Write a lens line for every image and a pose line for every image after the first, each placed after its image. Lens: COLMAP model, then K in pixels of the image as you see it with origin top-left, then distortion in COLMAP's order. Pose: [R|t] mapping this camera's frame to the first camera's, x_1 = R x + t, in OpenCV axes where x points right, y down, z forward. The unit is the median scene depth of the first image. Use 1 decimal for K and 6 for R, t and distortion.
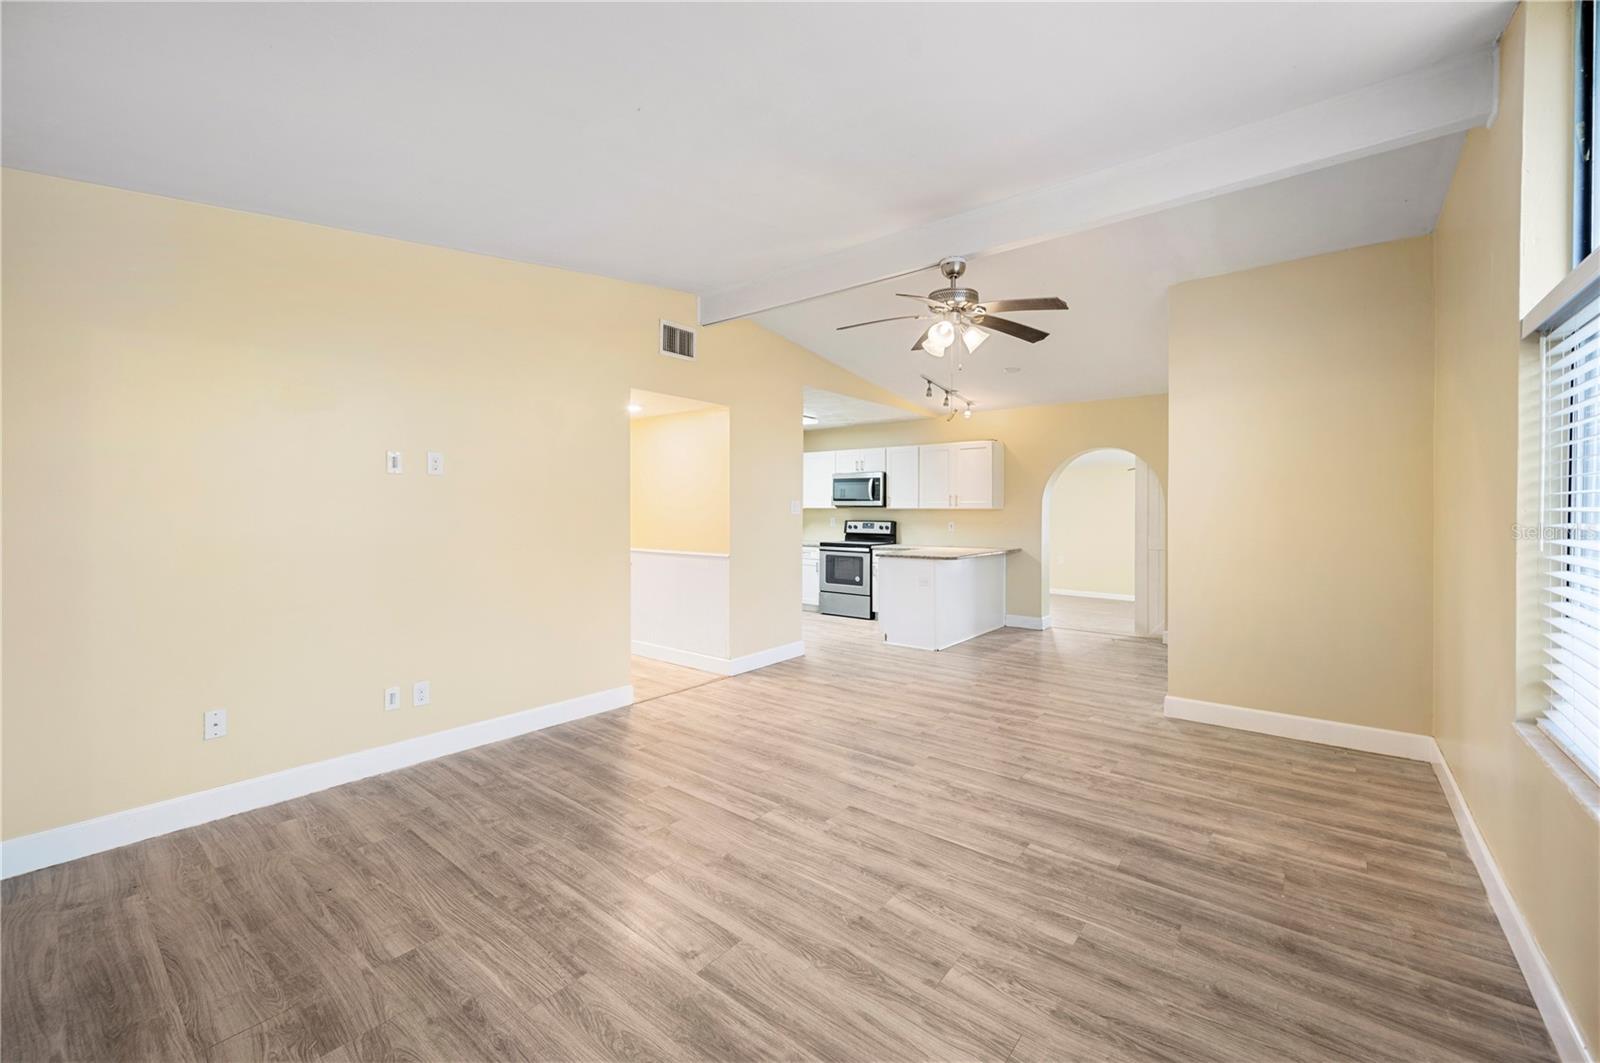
lens RADIAL K [[638.1, 0, 799.0], [0, 638.1, 515.5], [0, 0, 1]] dist [-0.000305, 0.000556]
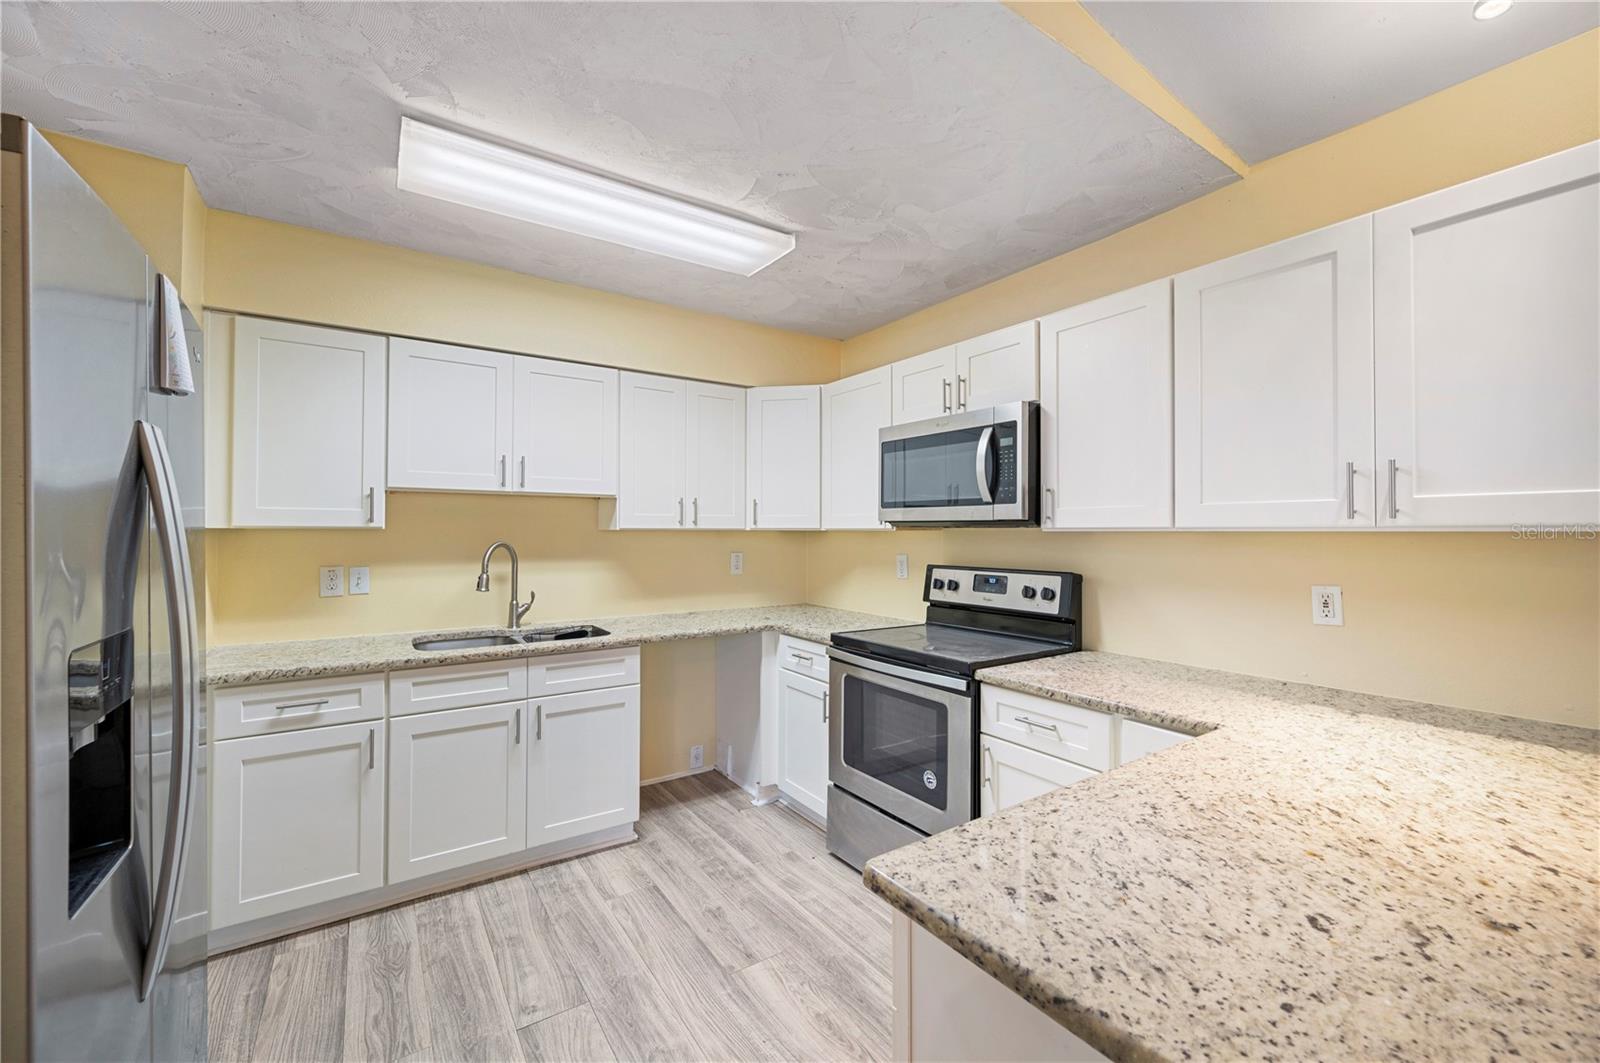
lens RADIAL K [[638.1, 0, 811.0], [0, 638.1, 522.1], [0, 0, 1]] dist [-0.000305, 0.000556]
pose [[0.960880, -0.002441, -0.276955, 0.119261], [-0.006562, 0.999480, -0.031574, -0.004819], [0.276888, 0.032156, 0.960364, 0.711172]]
